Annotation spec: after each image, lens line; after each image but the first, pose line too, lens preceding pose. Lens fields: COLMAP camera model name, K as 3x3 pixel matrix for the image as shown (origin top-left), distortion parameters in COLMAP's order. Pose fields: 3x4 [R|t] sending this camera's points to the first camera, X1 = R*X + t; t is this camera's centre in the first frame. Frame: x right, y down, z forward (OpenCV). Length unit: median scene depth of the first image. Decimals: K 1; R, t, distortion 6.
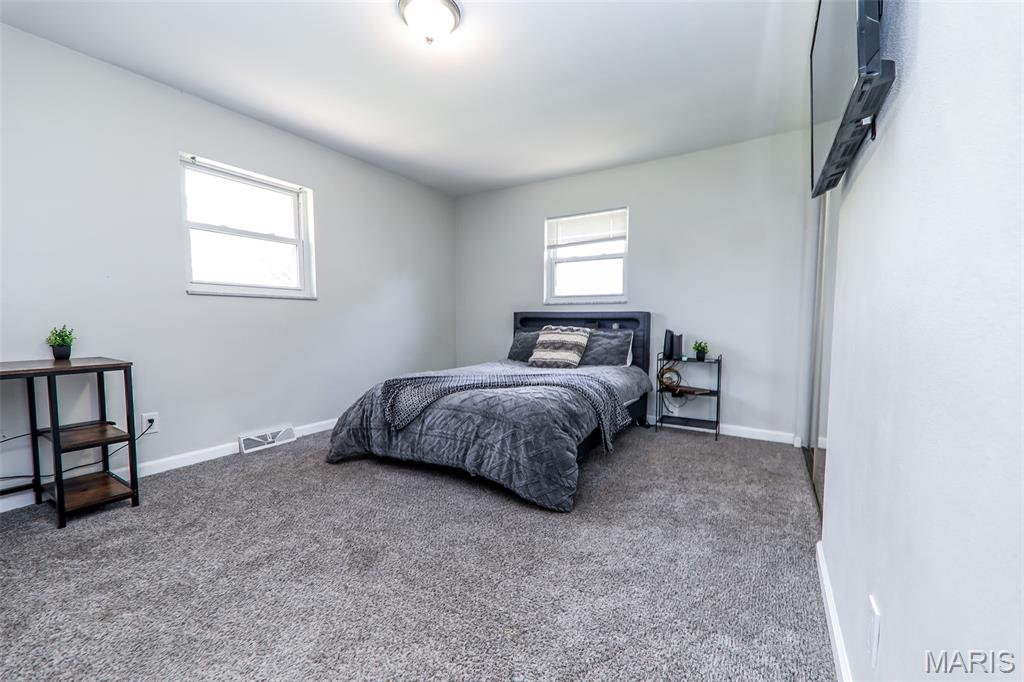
lens RADIAL K [[399.1, 0, 512.5], [0, 399.1, 344.1], [0, 0, 1]] dist [0.001382, -0.000058]
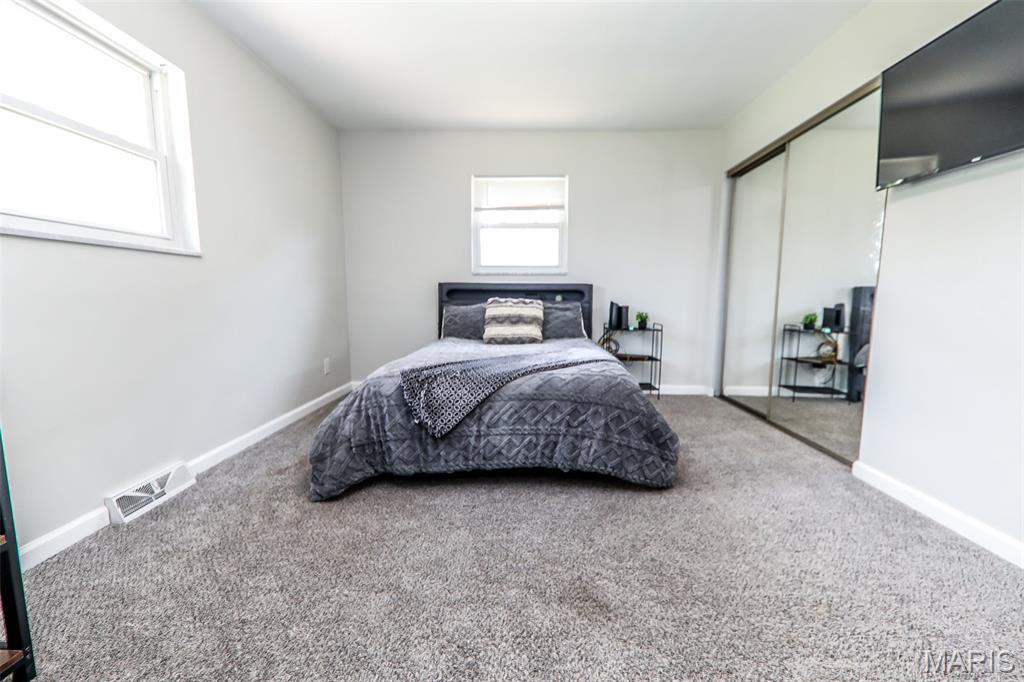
lens RADIAL K [[414.2, 0, 511.3], [0, 414.2, 345.9], [0, 0, 1]] dist [-0.002254, -0.000214]
pose [[0.866930, -0.060372, 0.494760, -0.412648], [0.028657, 0.997033, 0.071448, -0.005270], [-0.497605, -0.047762, 0.866088, 0.197593]]
